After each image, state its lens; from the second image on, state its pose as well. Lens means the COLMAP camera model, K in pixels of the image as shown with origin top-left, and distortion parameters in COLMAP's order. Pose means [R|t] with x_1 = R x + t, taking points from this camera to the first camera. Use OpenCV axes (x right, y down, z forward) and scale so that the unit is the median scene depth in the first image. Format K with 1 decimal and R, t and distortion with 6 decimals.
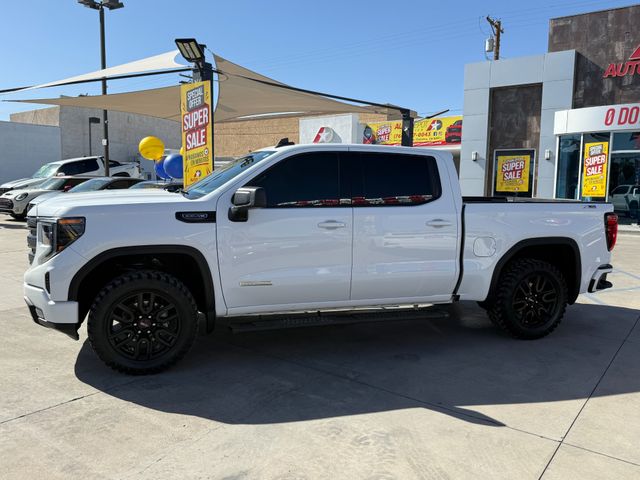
lens RADIAL K [[525.5, 0, 322.4], [0, 525.5, 239.9], [0, 0, 1]] dist [0.101773, -0.144280]
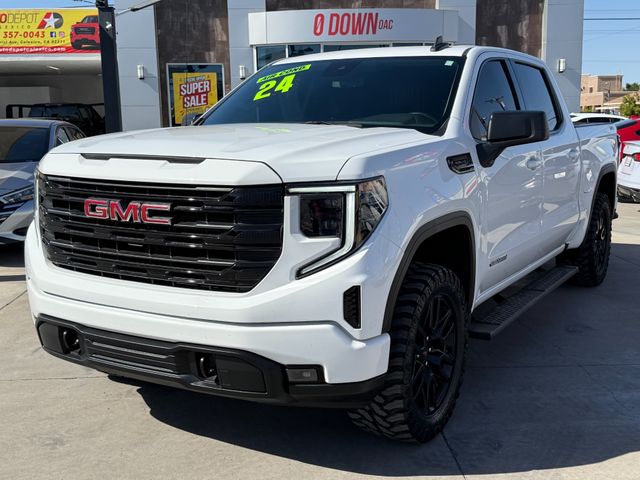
lens RADIAL K [[769.5, 0, 319.2], [0, 769.5, 238.8], [0, 0, 1]] dist [0.184509, -0.338654]
pose [[0.756962, -0.130079, 0.640382, -0.234219], [0.097220, 0.991498, 0.086482, -0.012409], [-0.646187, -0.003206, 0.763172, 0.104156]]
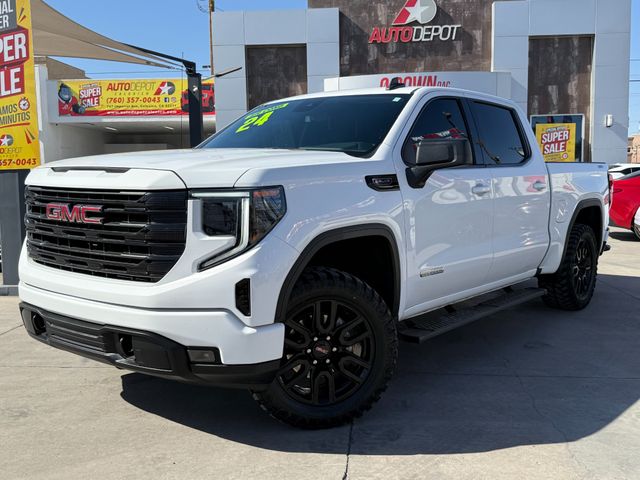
lens RADIAL K [[676.6, 0, 319.0], [0, 676.6, 240.2], [0, 0, 1]] dist [0.176338, -0.302112]
pose [[0.839224, -0.080022, 0.537865, -0.196730], [0.083465, 0.996348, 0.018005, 0.002235], [-0.537342, 0.029782, 0.842839, 0.073587]]
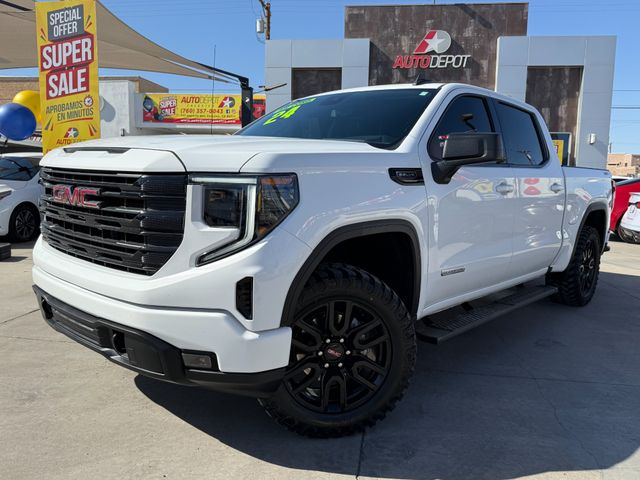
lens RADIAL K [[525.5, 0, 322.4], [0, 525.5, 239.9], [0, 0, 1]] dist [0.101773, -0.144280]
pose [[0.865907, -0.057818, 0.496852, -0.163258], [0.044875, 0.998271, 0.037960, 0.001522], [-0.498188, -0.010574, 0.867005, 0.120143]]
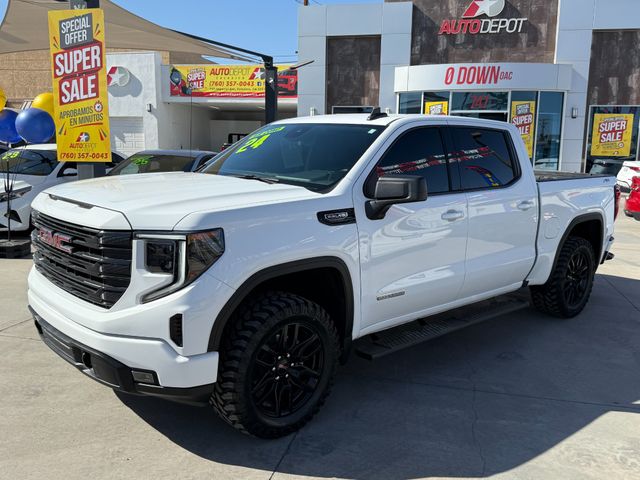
lens RADIAL K [[591.1, 0, 320.6], [0, 591.1, 239.3], [0, 0, 1]] dist [0.134612, -0.254696]
pose [[0.910431, -0.068593, 0.407934, -0.151298], [0.041053, 0.996270, 0.075899, -0.018767], [-0.411619, -0.052354, 0.909851, 0.059708]]
